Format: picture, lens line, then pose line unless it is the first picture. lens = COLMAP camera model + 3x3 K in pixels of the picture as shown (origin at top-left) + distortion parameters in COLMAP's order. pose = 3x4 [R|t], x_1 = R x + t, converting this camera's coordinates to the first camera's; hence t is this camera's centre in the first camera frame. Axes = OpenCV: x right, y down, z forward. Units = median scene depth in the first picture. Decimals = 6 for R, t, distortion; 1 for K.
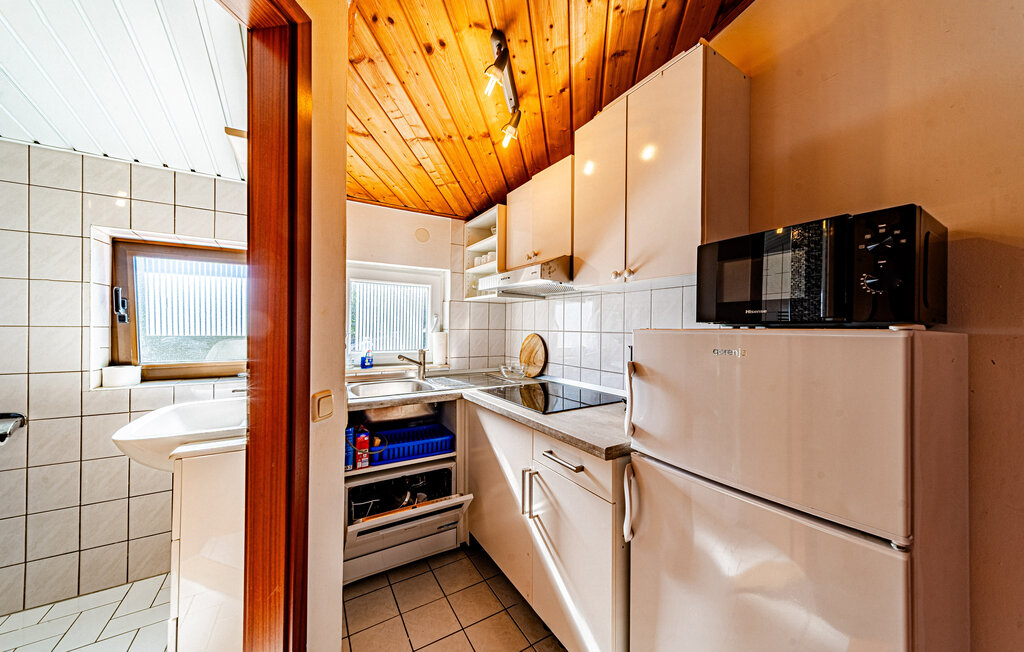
lens RADIAL K [[352.8, 0, 512.7], [0, 352.8, 324.3], [0, 0, 1]] dist [0.007386, -0.000228]
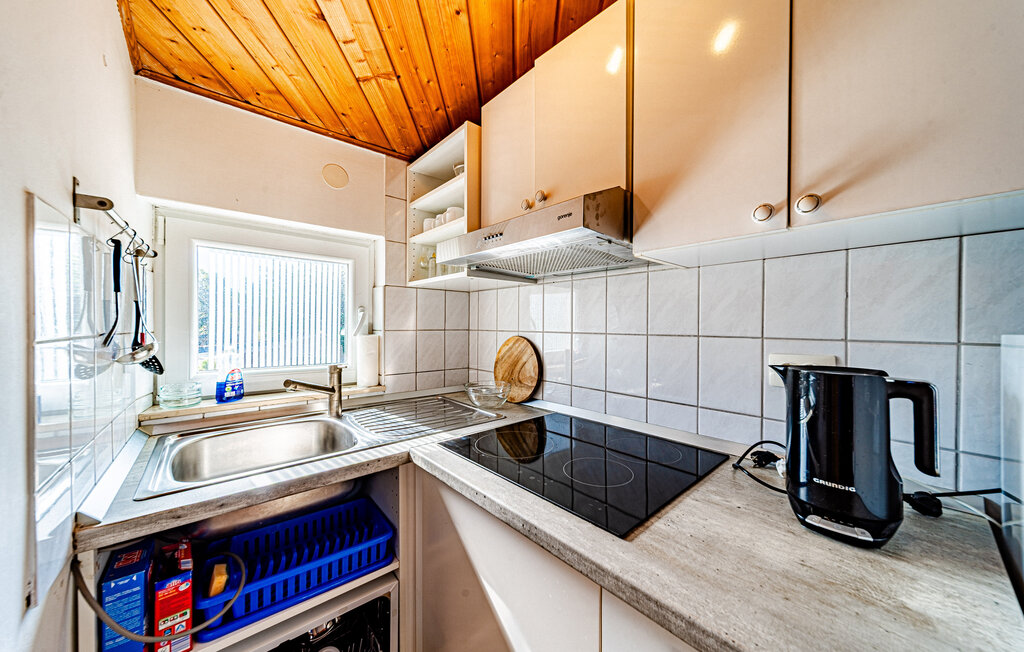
lens RADIAL K [[352.8, 0, 512.2], [0, 352.8, 326.1], [0, 0, 1]] dist [0.007386, -0.000228]
pose [[0.985088, -0.005374, 0.171965, -0.071526], [0.003355, 0.999922, 0.012031, -0.000160], [-0.172016, -0.011274, 0.985030, 0.393718]]
